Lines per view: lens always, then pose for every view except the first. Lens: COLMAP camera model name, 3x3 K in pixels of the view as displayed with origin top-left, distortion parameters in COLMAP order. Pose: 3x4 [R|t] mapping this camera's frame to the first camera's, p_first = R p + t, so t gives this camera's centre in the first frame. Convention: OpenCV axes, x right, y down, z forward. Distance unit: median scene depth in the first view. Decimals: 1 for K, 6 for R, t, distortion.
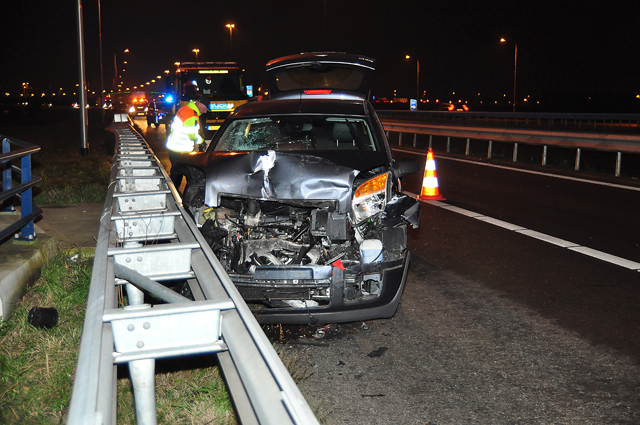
lens RADIAL K [[793.5, 0, 320.0], [0, 793.5, 212.5], [0, 0, 1]] dist [0.075638, 0.013930]
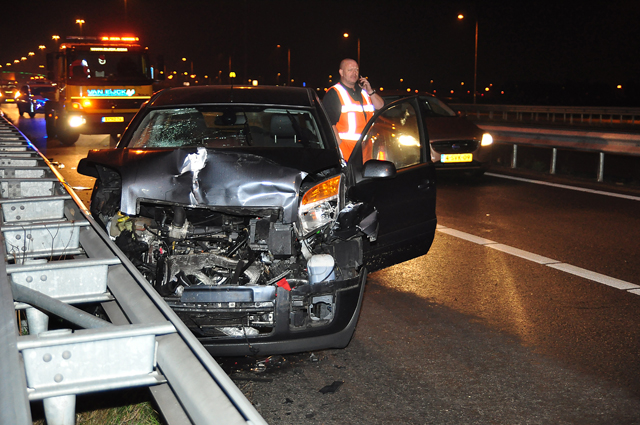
lens RADIAL K [[981.3, 0, 320.0], [0, 981.3, 212.5], [0, 0, 1]] dist [0.138496, 0.154633]
pose [[0.996492, 0.001492, 0.083676, -0.023541], [-0.000341, 0.999905, -0.013768, 0.003983], [-0.083689, 0.013691, 0.996398, -0.036311]]
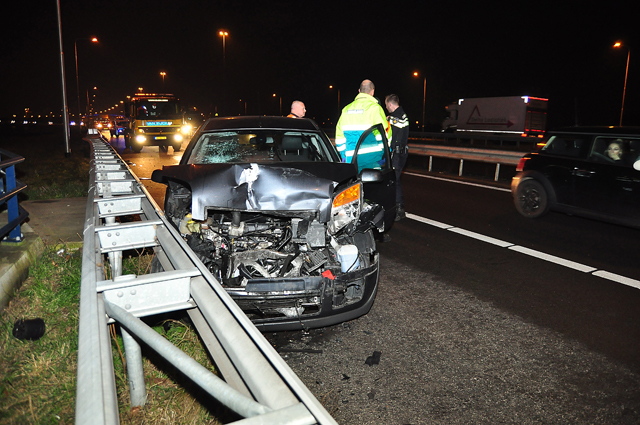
lens RADIAL K [[469.4, 0, 328.2], [0, 469.4, 211.7], [0, 0, 1]] dist [-0.120012, 0.101517]
pose [[0.973894, -0.025703, 0.225545, -0.105093], [0.014055, 0.998490, 0.053099, -0.045718], [-0.226570, -0.048543, 0.972785, 0.375114]]
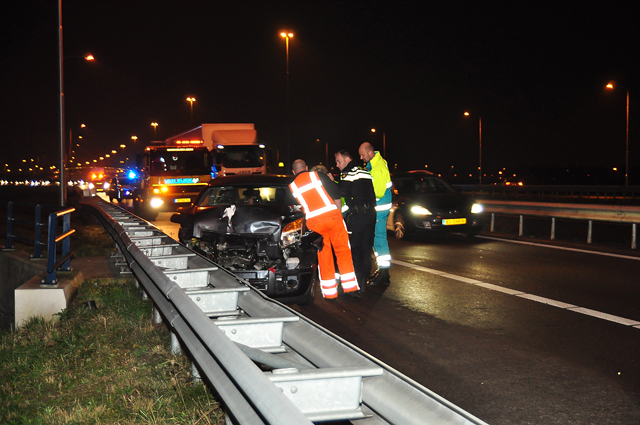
lens RADIAL K [[865.3, 0, 320.0], [0, 865.3, 212.5], [0, 0, 1]] dist [0.075722, 0.022513]
pose [[0.999226, -0.009565, 0.038149, 0.052232], [0.013181, 0.995324, -0.095690, 0.113897], [-0.037056, 0.096118, 0.994680, -0.812793]]
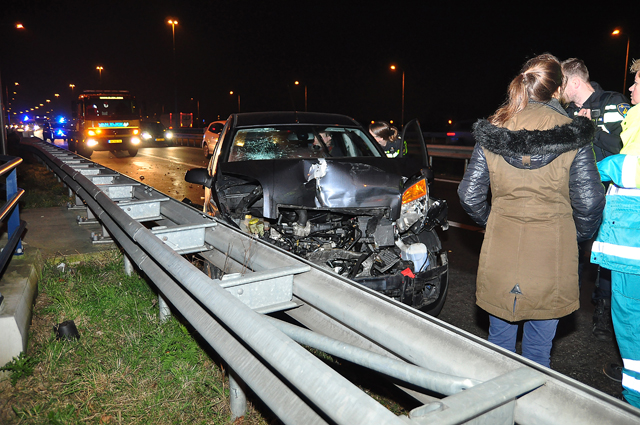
lens RADIAL K [[530.8, 0, 320.0], [0, 530.8, 212.5], [0, 0, 1]] dist [-0.044561, 0.100355]
pose [[0.959634, -0.041452, 0.278181, -0.245119], [0.033908, 0.998916, 0.031877, -0.032257], [-0.279201, -0.021158, 0.960000, 0.365872]]
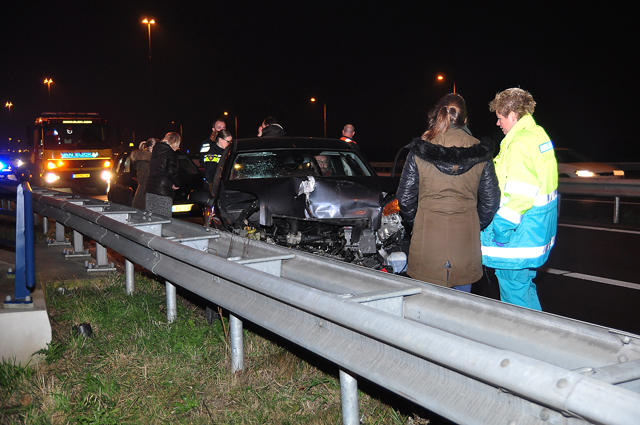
lens RADIAL K [[736.7, 0, 320.0], [0, 736.7, 212.5], [0, 0, 1]] dist [0.101913, 0.004623]
pose [[0.969261, -0.023794, 0.244880, -0.303561], [0.038780, 0.997646, -0.056558, 0.032854], [-0.242958, 0.064316, 0.967902, -0.019104]]
